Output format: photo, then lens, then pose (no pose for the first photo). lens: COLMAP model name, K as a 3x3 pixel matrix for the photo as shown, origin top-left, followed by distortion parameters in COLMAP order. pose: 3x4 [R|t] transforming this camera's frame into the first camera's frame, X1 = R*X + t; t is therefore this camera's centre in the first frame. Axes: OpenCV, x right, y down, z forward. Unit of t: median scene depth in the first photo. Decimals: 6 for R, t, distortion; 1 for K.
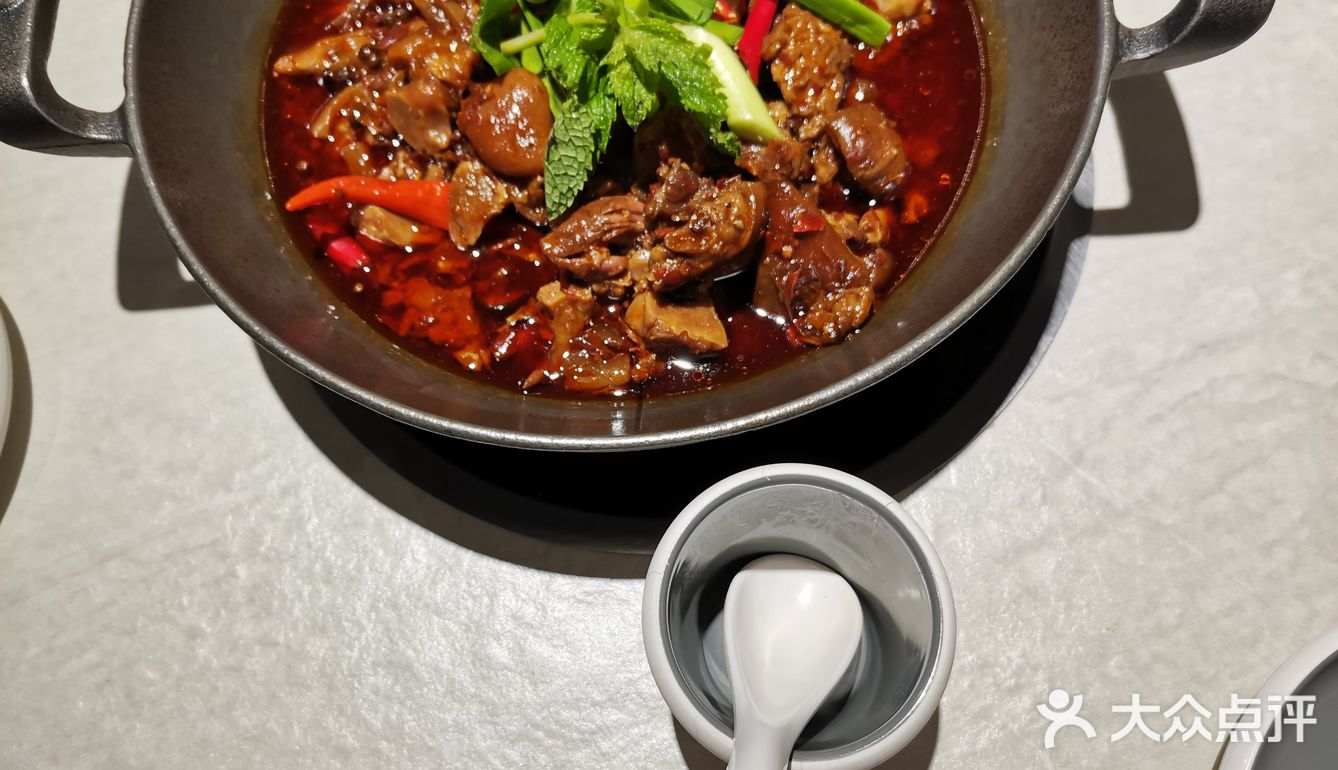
lens RADIAL K [[1030.1, 0, 672.0], [0, 1030.1, 387.9], [0, 0, 1]] dist [0.075033, -0.116381]
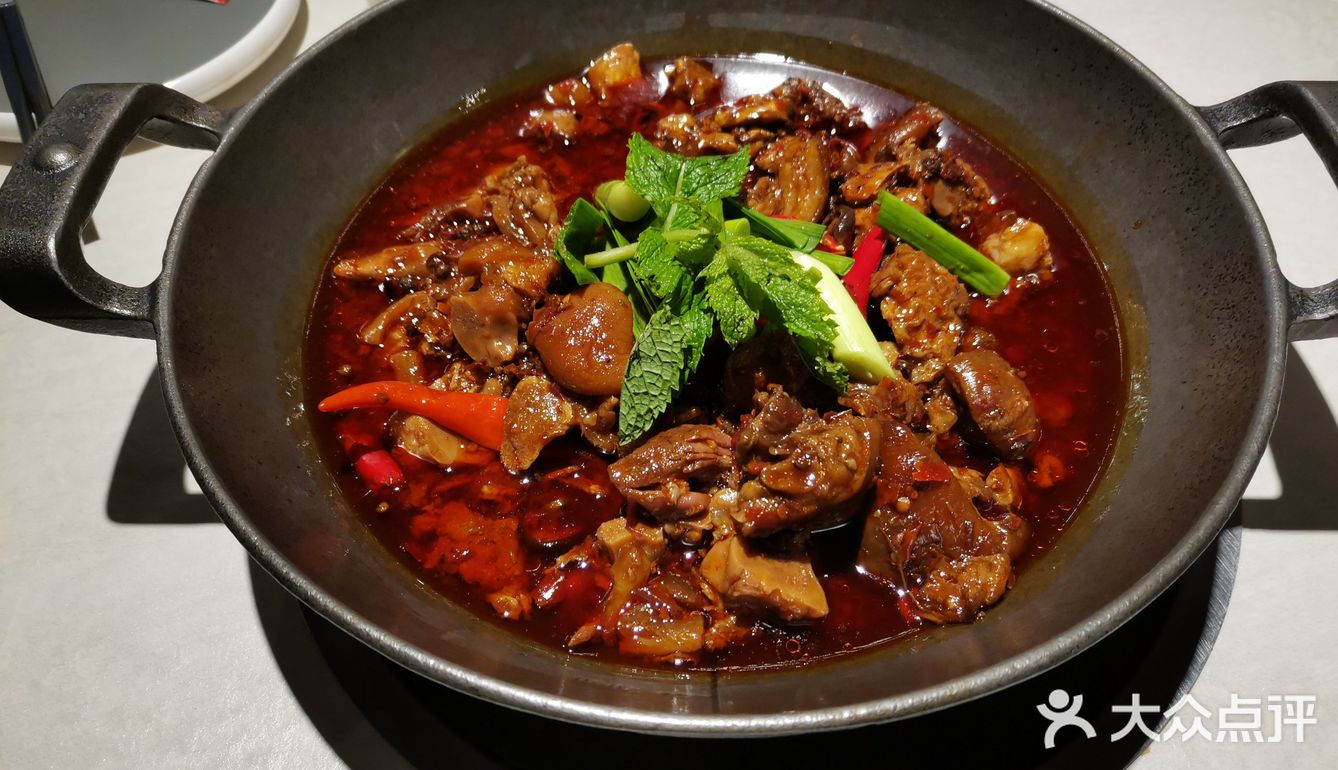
lens RADIAL K [[1030.1, 0, 672.0], [0, 1030.1, 387.9], [0, 0, 1]] dist [0.075033, -0.116381]
pose [[0.996447, 0.079365, -0.028178, -0.055838], [-0.084080, 0.956708, -0.278640, 0.025033], [0.004844, 0.280019, 0.959982, 0.170051]]
